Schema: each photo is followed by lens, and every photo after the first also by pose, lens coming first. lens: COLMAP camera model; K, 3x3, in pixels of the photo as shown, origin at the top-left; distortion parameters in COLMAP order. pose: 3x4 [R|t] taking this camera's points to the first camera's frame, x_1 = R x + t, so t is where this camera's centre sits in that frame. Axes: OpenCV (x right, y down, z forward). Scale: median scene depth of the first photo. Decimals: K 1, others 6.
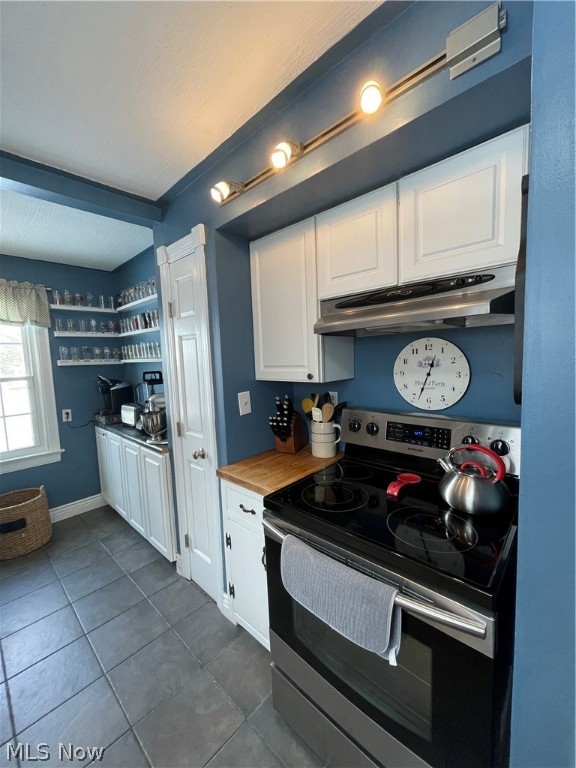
lens RADIAL K [[307.7, 0, 288.0], [0, 307.7, 384.0], [0, 0, 1]] dist [-0.004876, -0.000191]
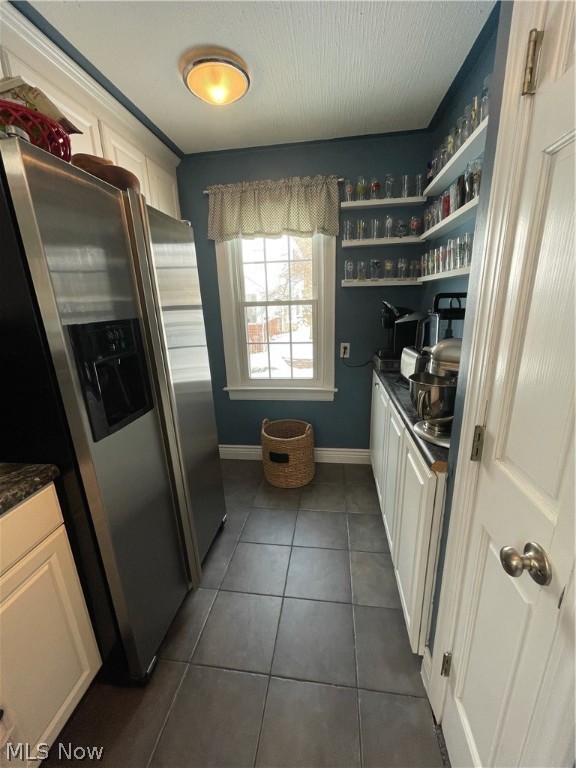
lens RADIAL K [[307.9, 0, 288.0], [0, 307.9, 384.0], [0, 0, 1]] dist [-0.008961, 0.000223]
pose [[0.573779, 0.234739, -0.784650, -0.147258], [-0.063733, 0.967938, 0.242968, -0.000266], [0.816527, -0.089402, 0.570343, 0.418292]]
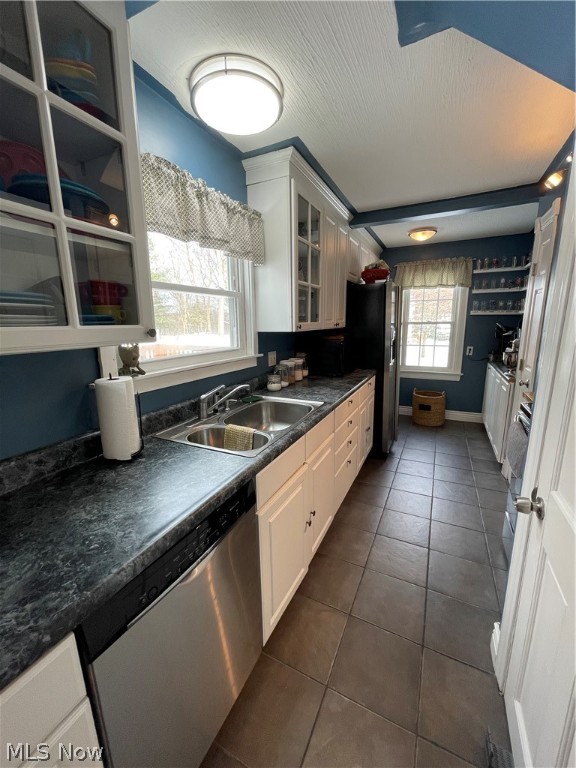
lens RADIAL K [[307.9, 0, 288.0], [0, 307.9, 384.0], [0, 0, 1]] dist [-0.008961, 0.000223]
pose [[0.287351, 0.222415, -0.931644, 0.410961], [-0.081875, 0.974810, 0.207467, 0.027896], [0.954319, 0.016662, 0.298323, -0.228560]]
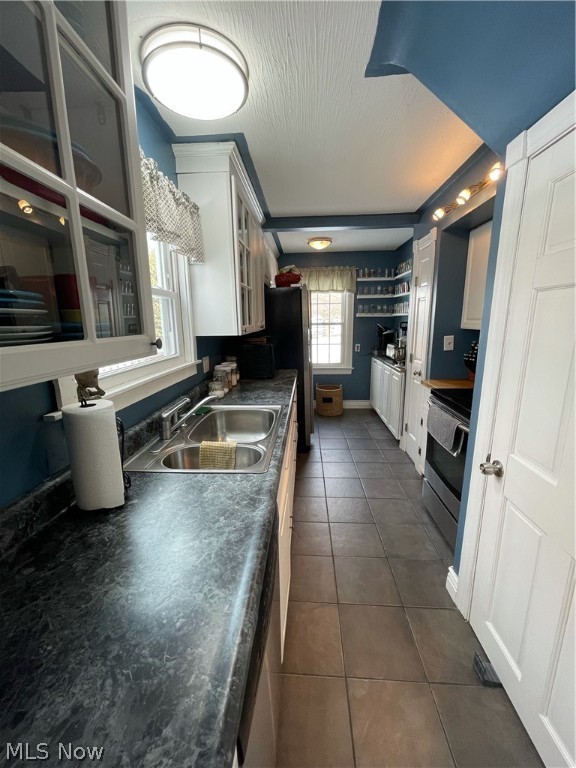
lens RADIAL K [[307.7, 0, 288.0], [0, 307.7, 384.0], [0, 0, 1]] dist [-0.004876, -0.000191]
pose [[0.639330, 0.185088, -0.746324, 0.321954], [-0.077760, 0.981185, 0.176721, 0.032884], [0.764991, -0.054949, 0.641693, -0.370966]]
